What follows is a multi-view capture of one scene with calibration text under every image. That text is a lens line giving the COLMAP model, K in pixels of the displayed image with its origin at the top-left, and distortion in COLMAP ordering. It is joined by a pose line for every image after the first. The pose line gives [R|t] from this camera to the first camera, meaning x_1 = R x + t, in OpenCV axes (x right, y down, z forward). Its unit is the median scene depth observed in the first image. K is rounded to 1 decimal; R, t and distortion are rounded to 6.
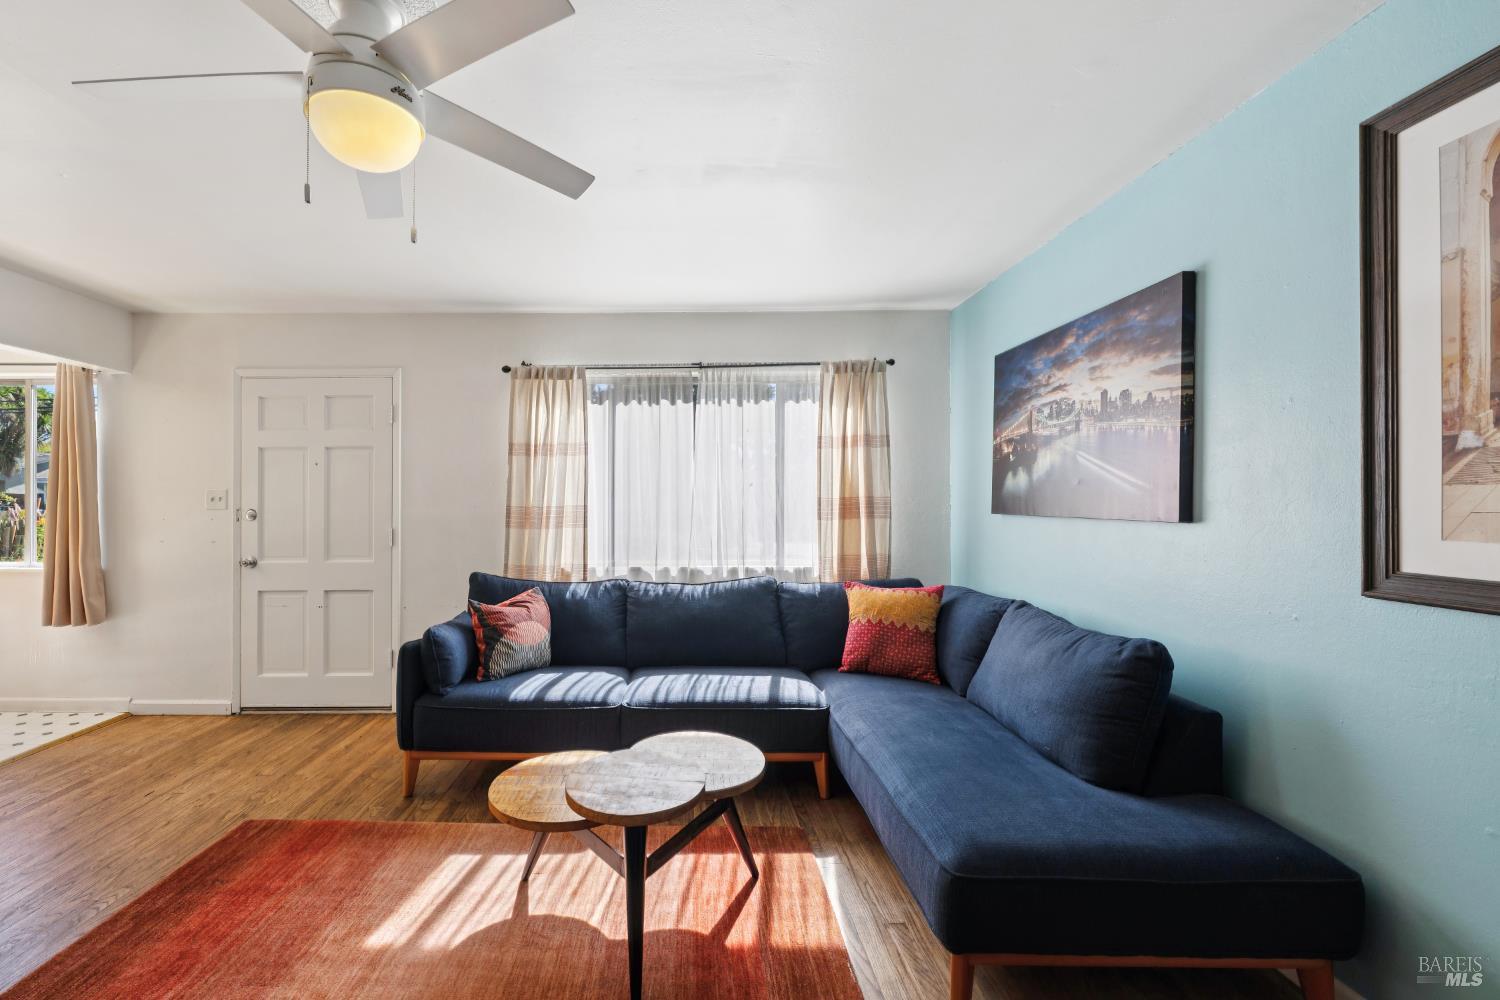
lens RADIAL K [[596.5, 0, 711.0], [0, 596.5, 496.7], [0, 0, 1]] dist [0.000091, -0.000977]
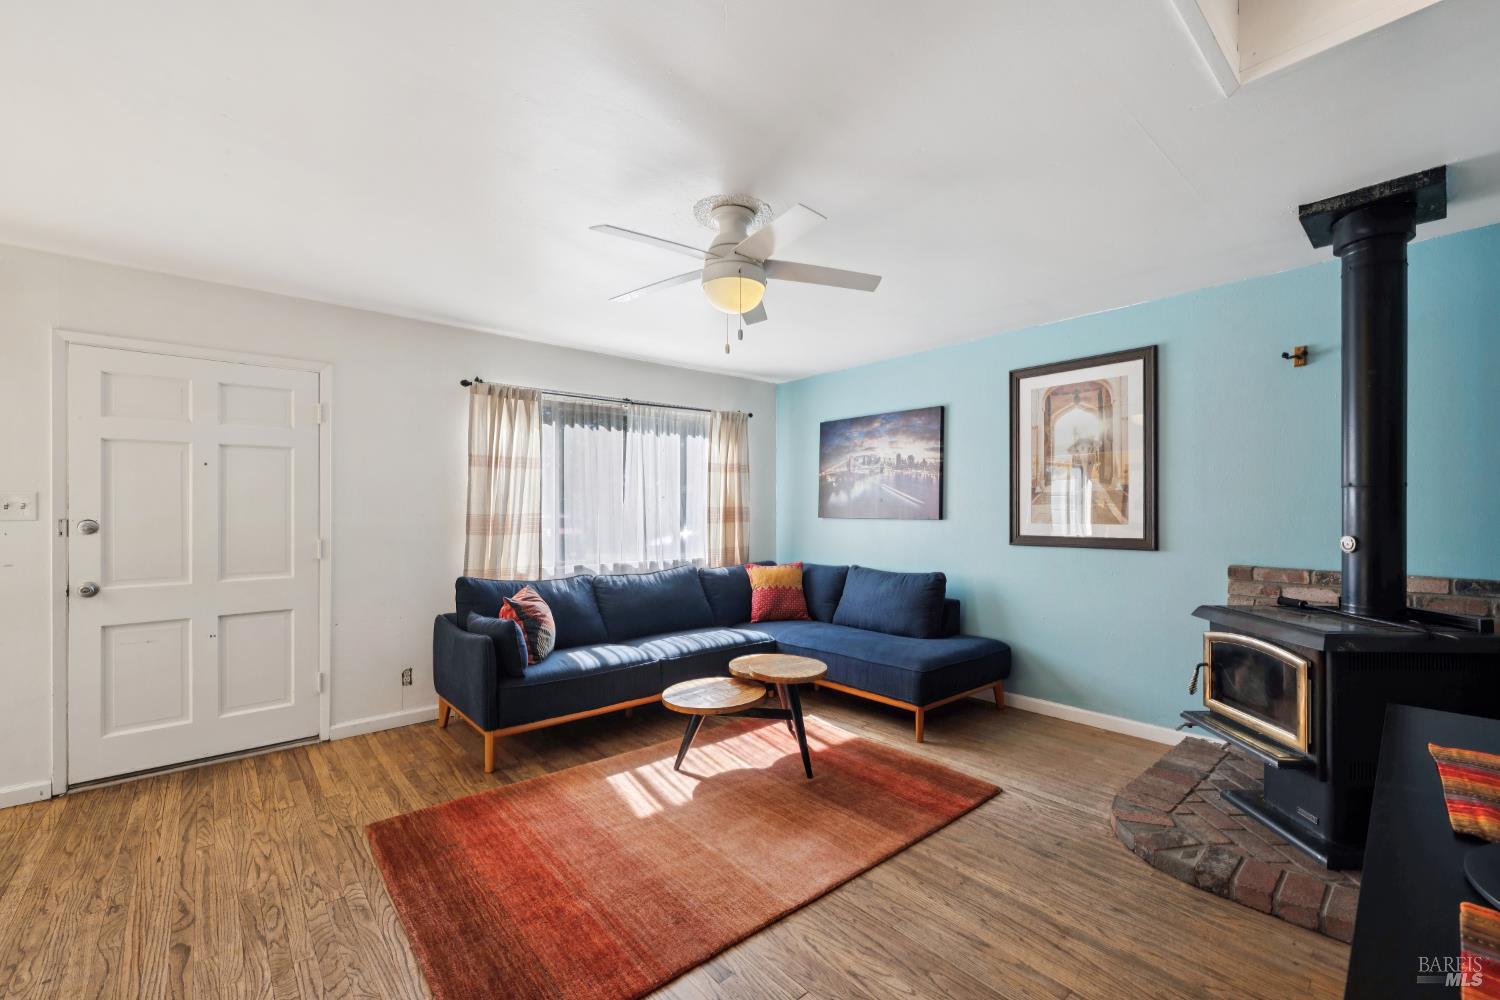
lens RADIAL K [[603.4, 0, 771.6], [0, 603.4, 507.3], [0, 0, 1]] dist [-0.000246, -0.000308]
pose [[0.752658, 0.004665, 0.658395, -0.688490], [-0.006023, 0.999982, -0.000199, 0.000730], [-0.658384, -0.003816, 0.752673, -0.160410]]
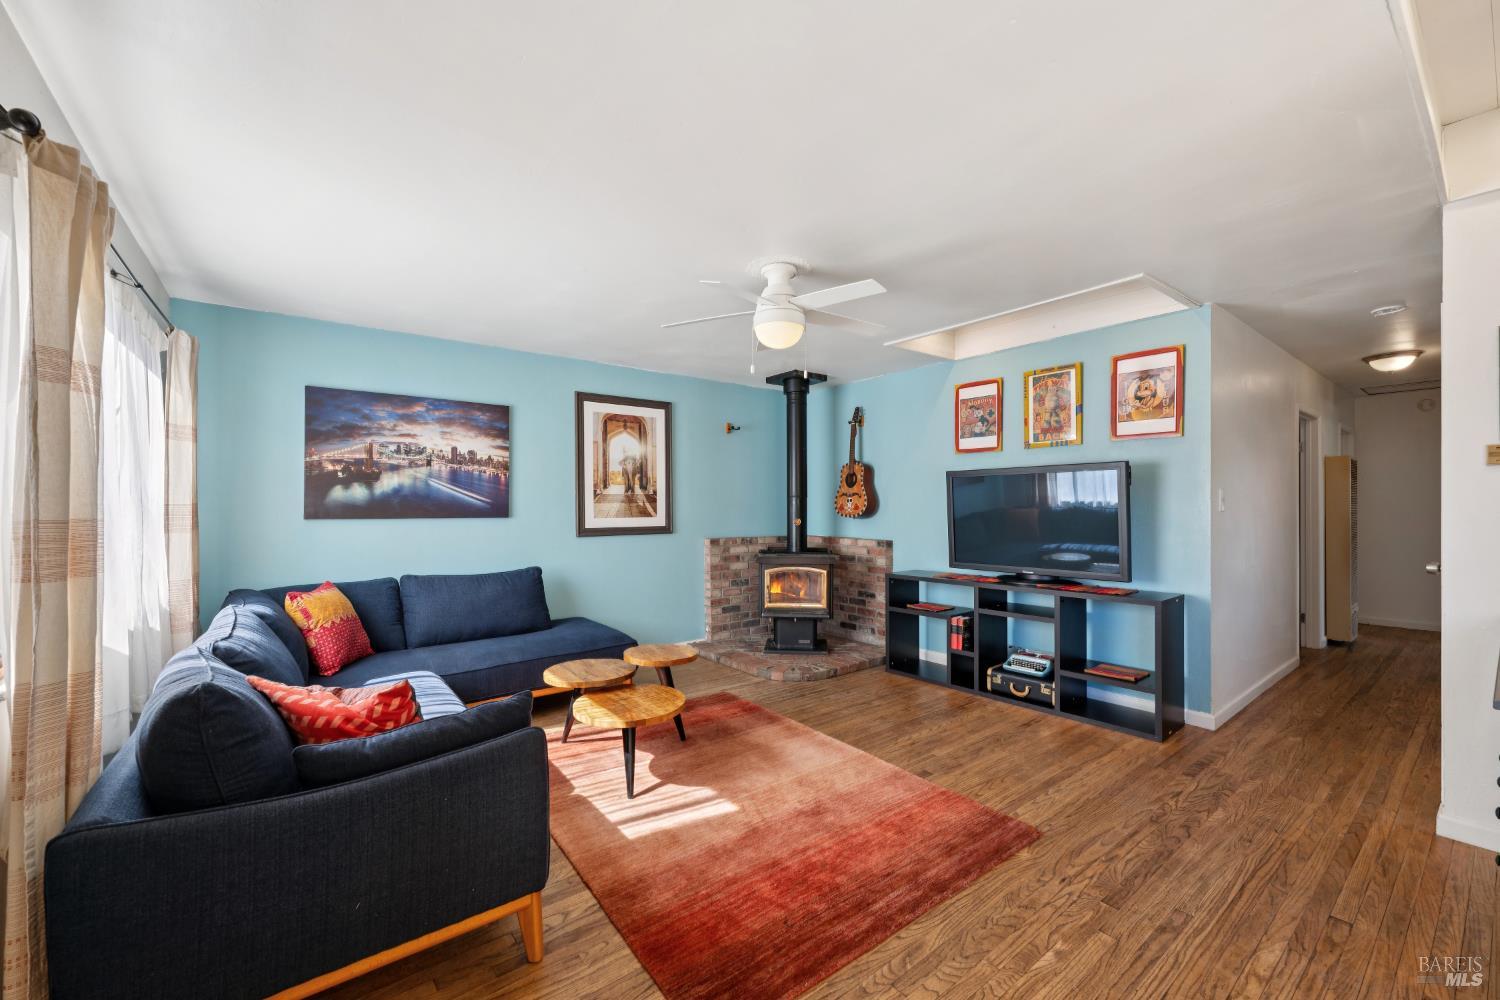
lens RADIAL K [[596.5, 0, 747.3], [0, 596.5, 508.0], [0, 0, 1]] dist [0.000091, -0.000977]
pose [[-0.584404, 0.004614, 0.811450, -0.934186], [0.000181, 0.999985, -0.005556, 0.011511], [-0.811463, -0.003101, -0.584396, 0.945789]]
